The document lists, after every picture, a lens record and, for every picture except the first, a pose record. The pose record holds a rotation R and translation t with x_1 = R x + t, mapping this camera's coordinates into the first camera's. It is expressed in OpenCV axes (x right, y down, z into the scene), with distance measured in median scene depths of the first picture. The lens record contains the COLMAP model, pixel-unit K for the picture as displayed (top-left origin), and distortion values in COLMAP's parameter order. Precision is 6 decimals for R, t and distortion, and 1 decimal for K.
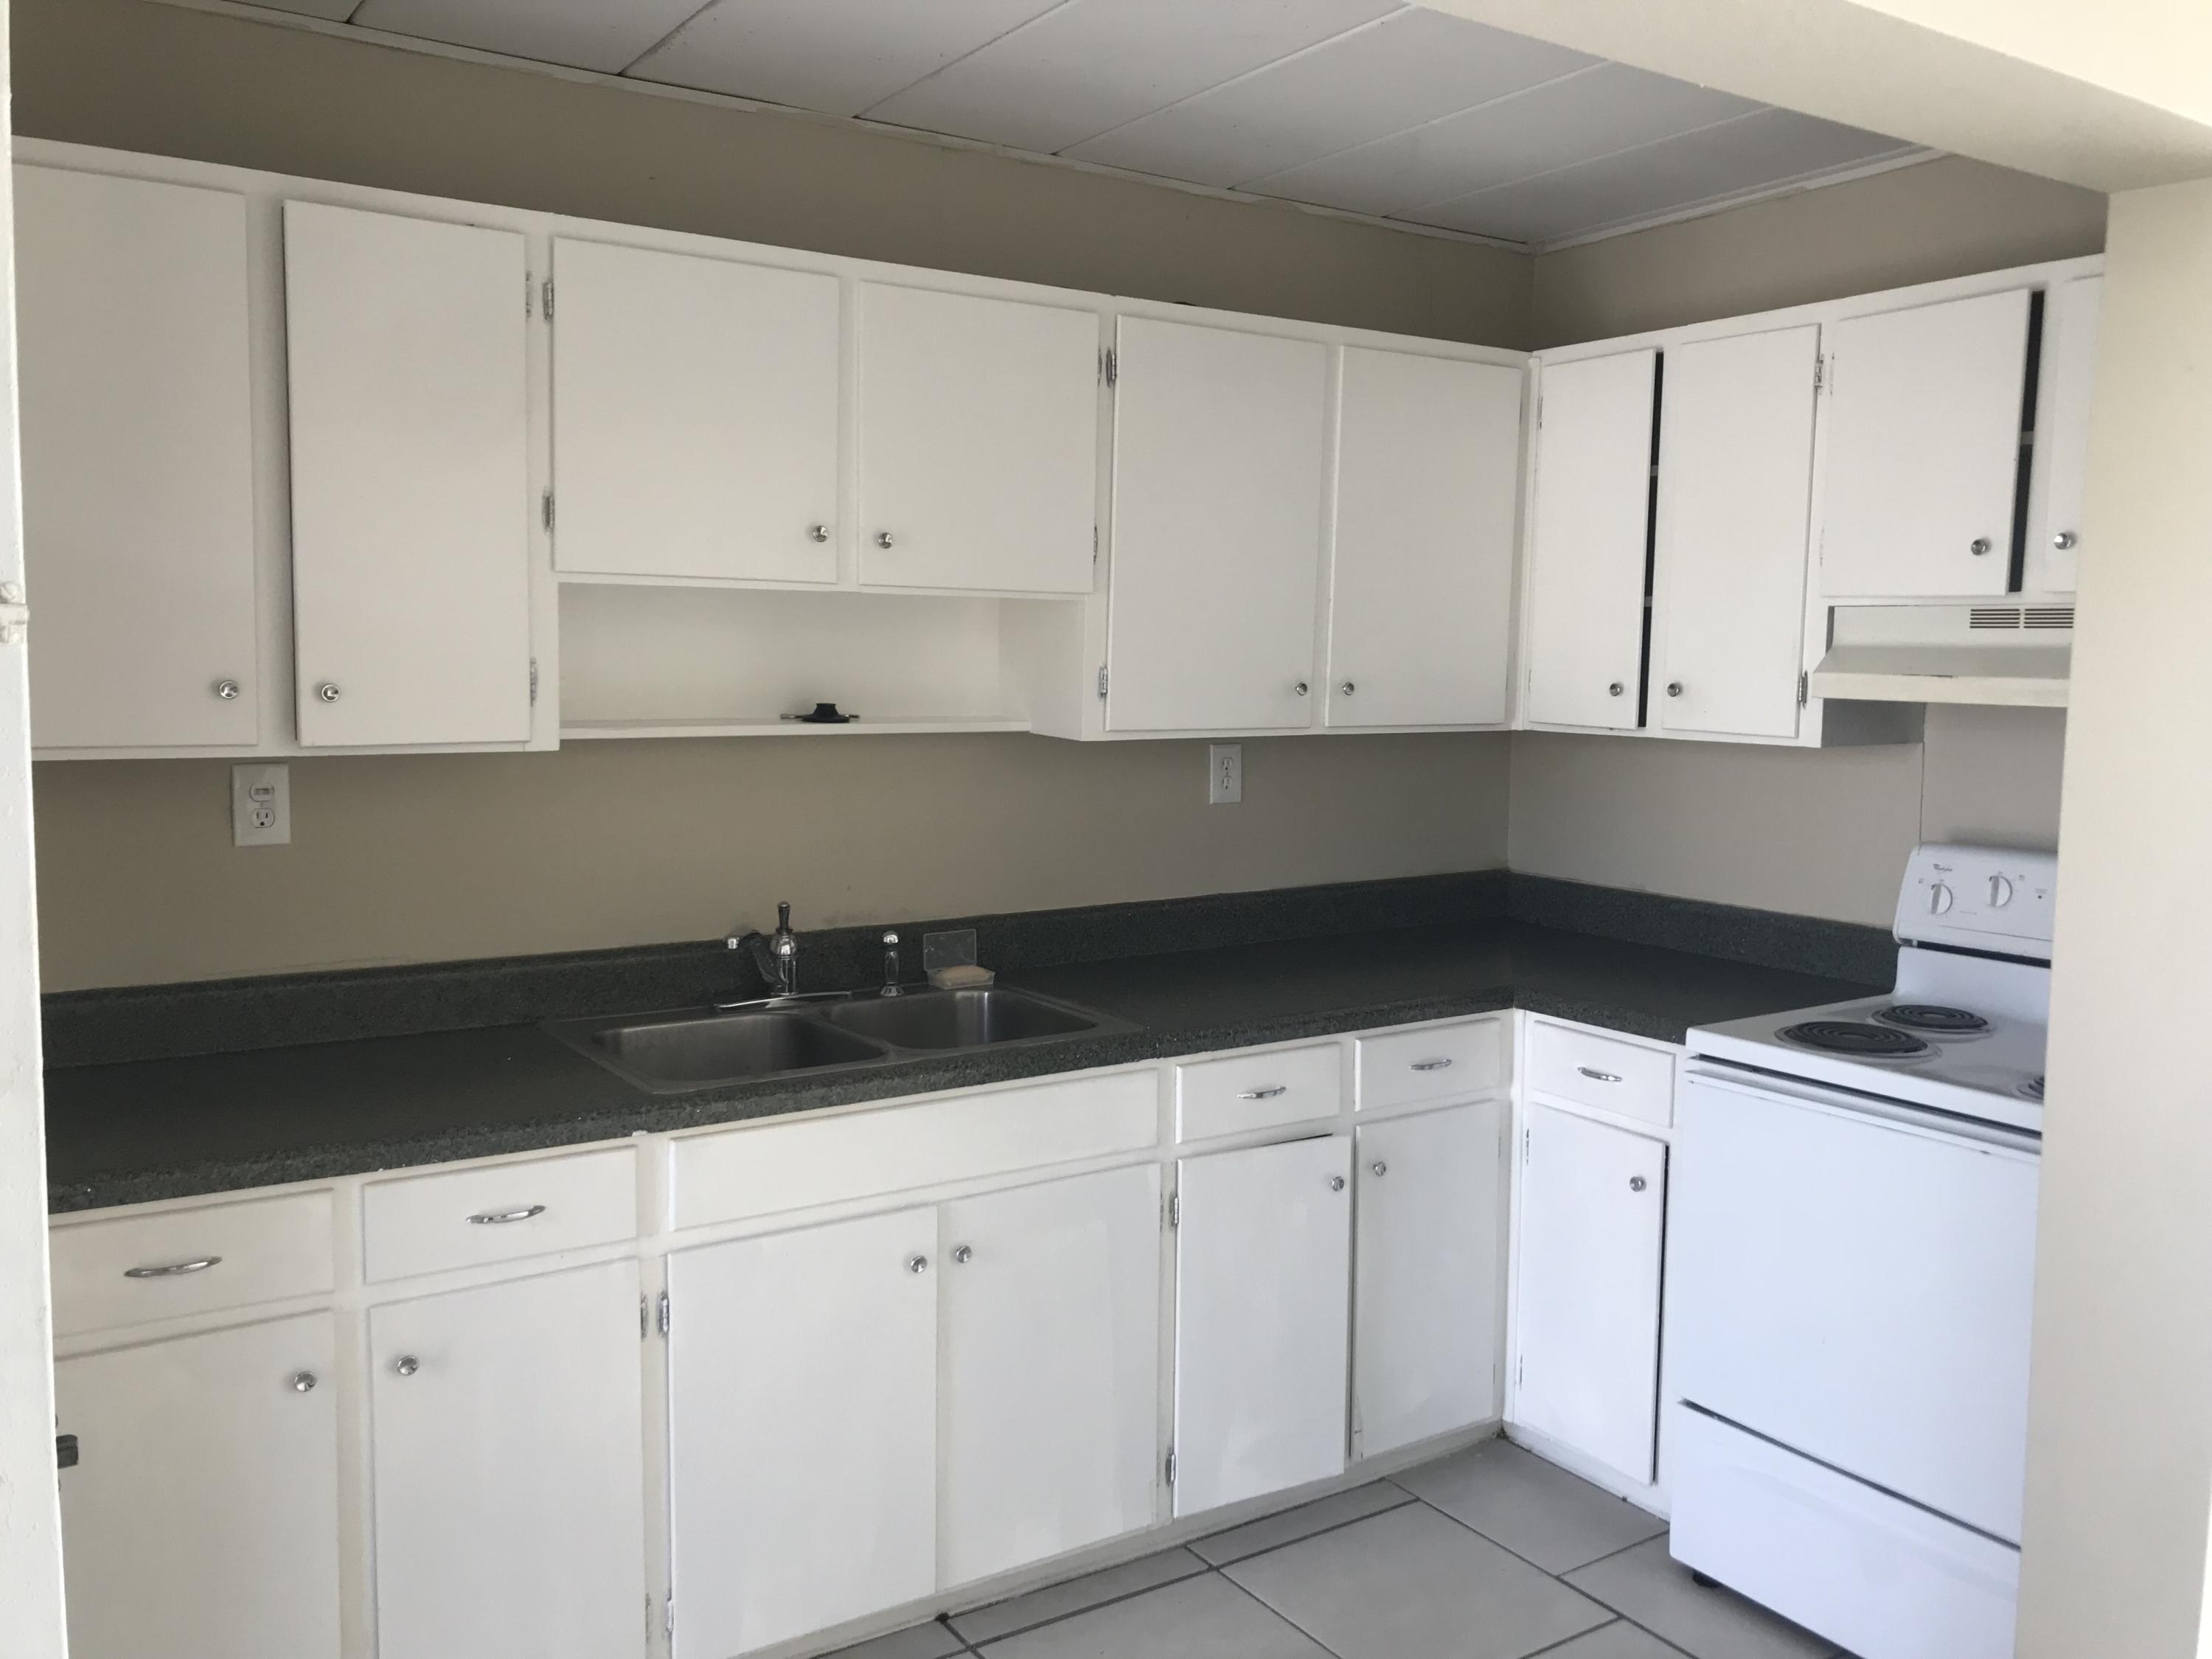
lens RADIAL K [[1796.0, 0, 1106.0], [0, 1796.0, 829.5], [0, 0, 1]] dist [0.023798, 0.000805]
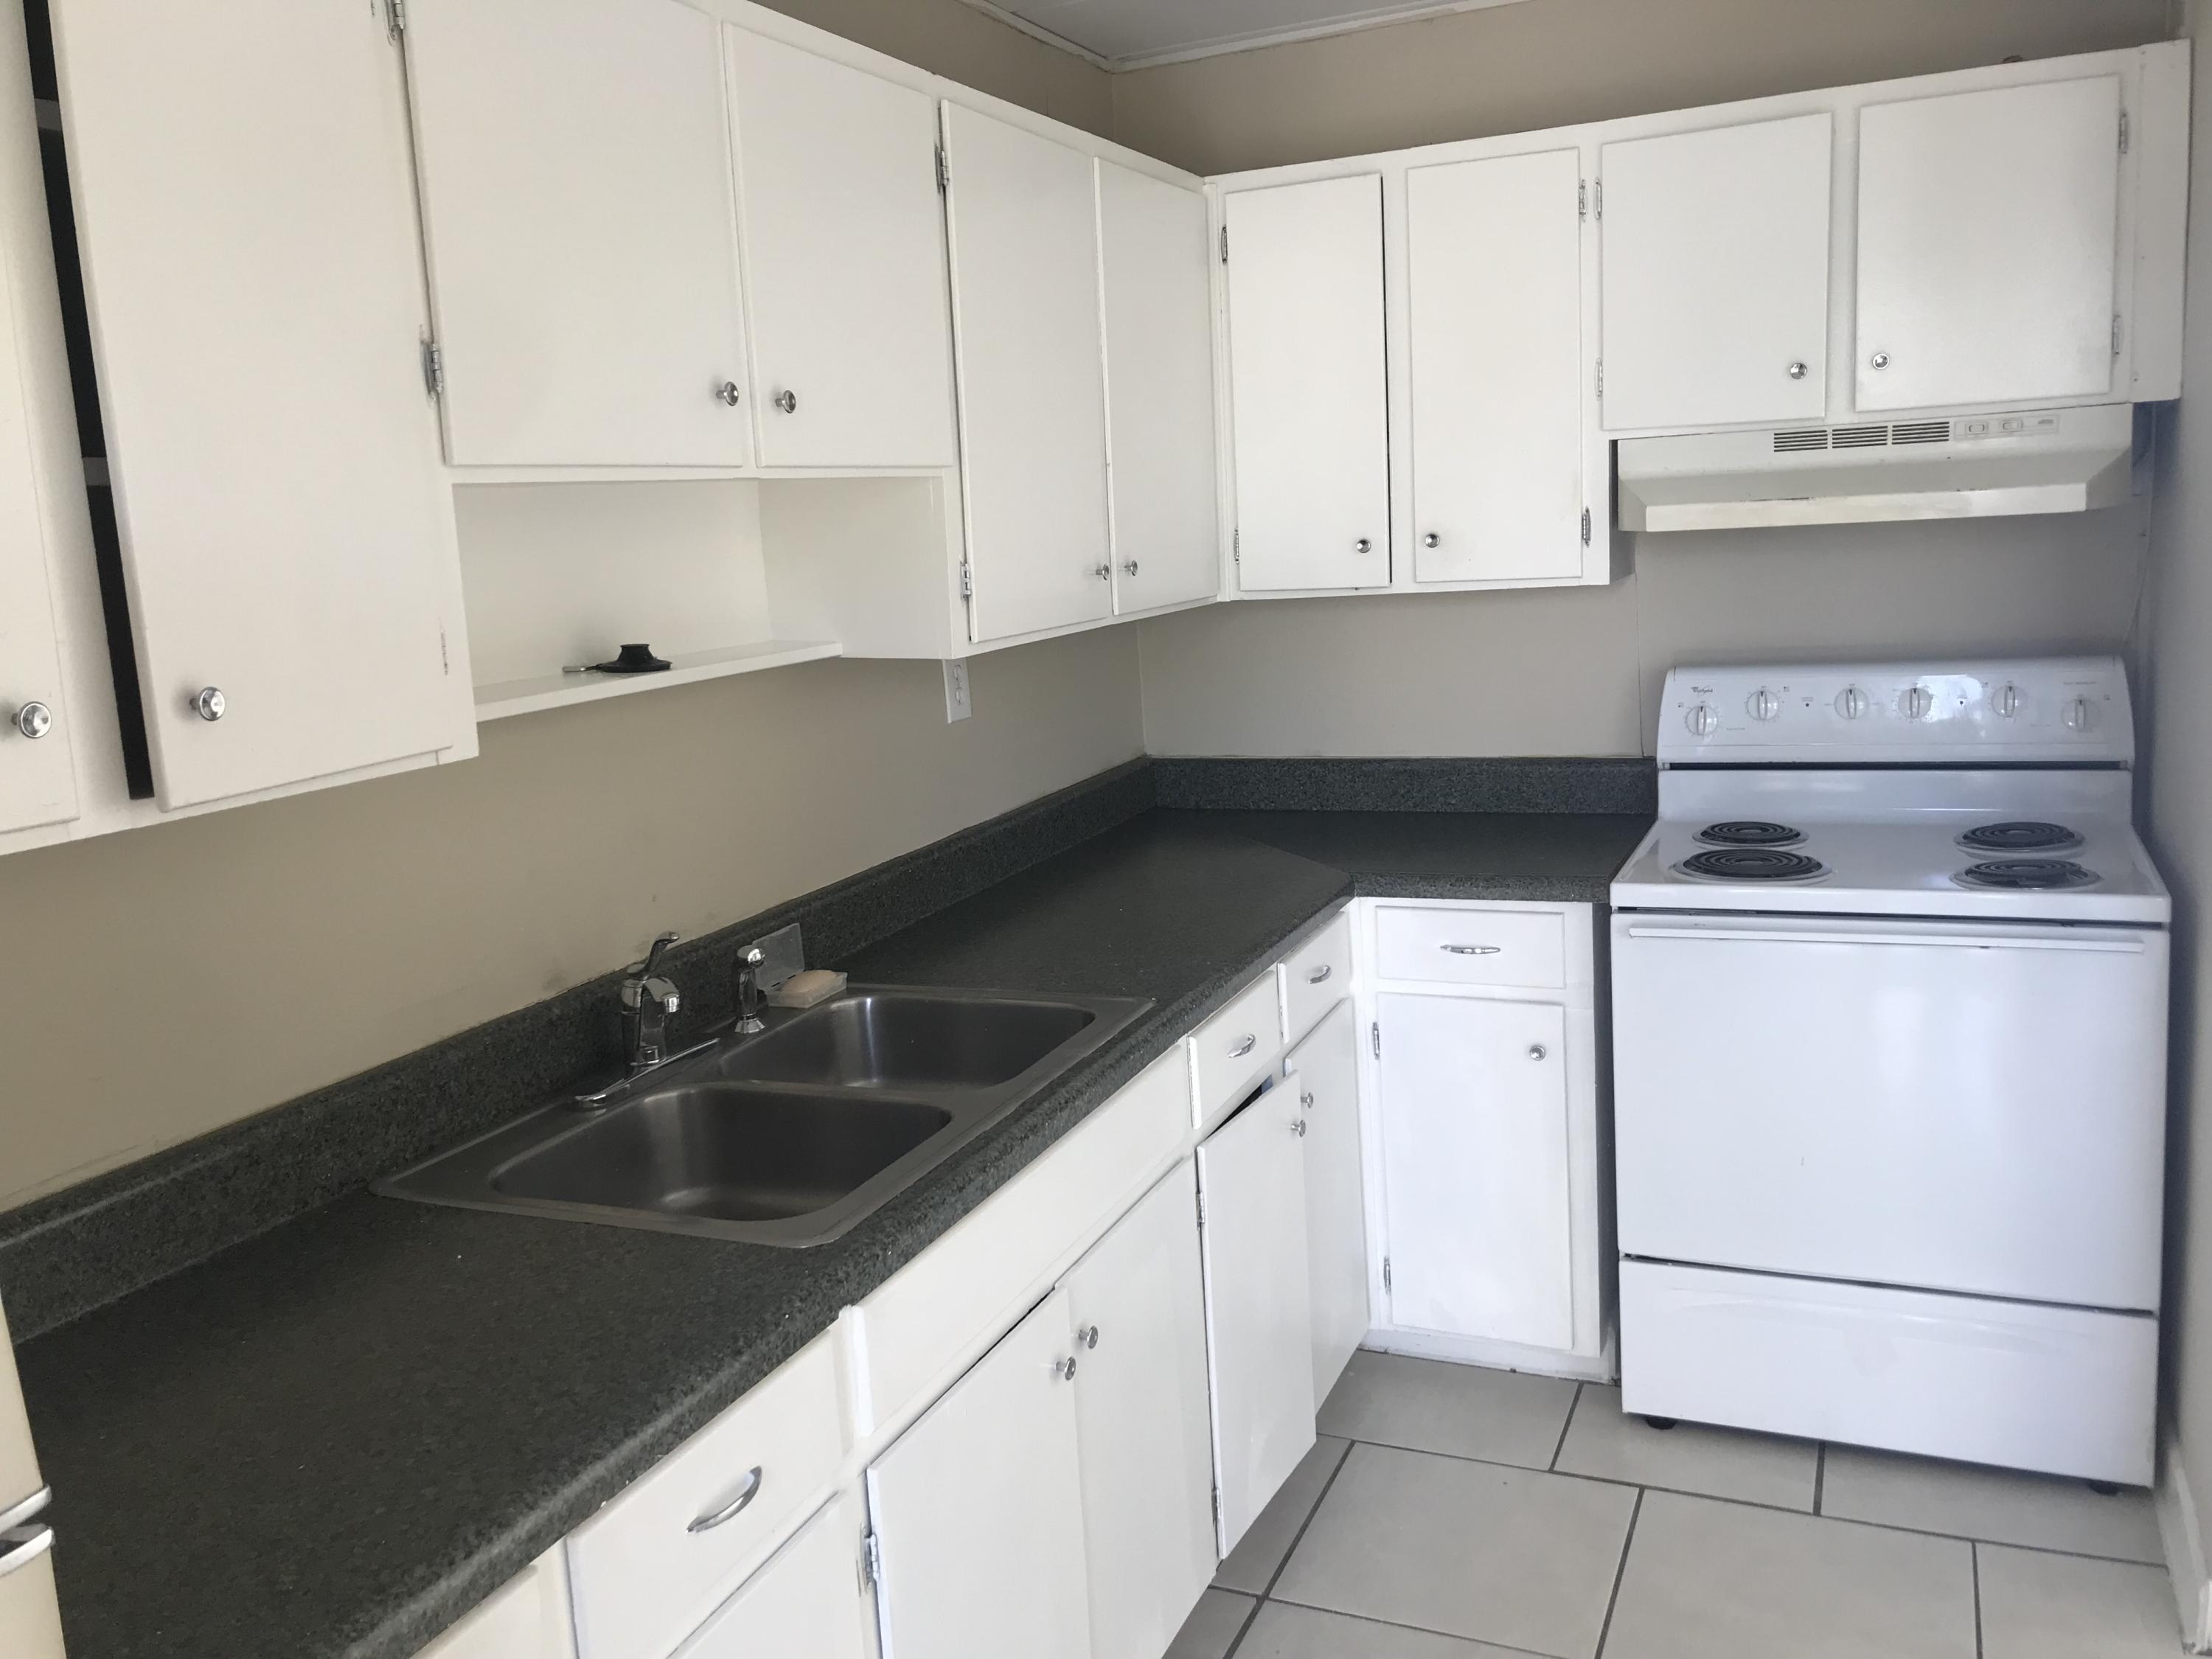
lens RADIAL K [[1788.1, 0, 1106.0], [0, 1788.1, 829.5], [0, 0, 1]] dist [0.084175, -0.222433]
pose [[0.840870, -0.159222, 0.517287, -0.371914], [0.127450, 0.987123, 0.096665, -0.042931], [-0.526017, -0.015354, 0.850336, 0.297028]]
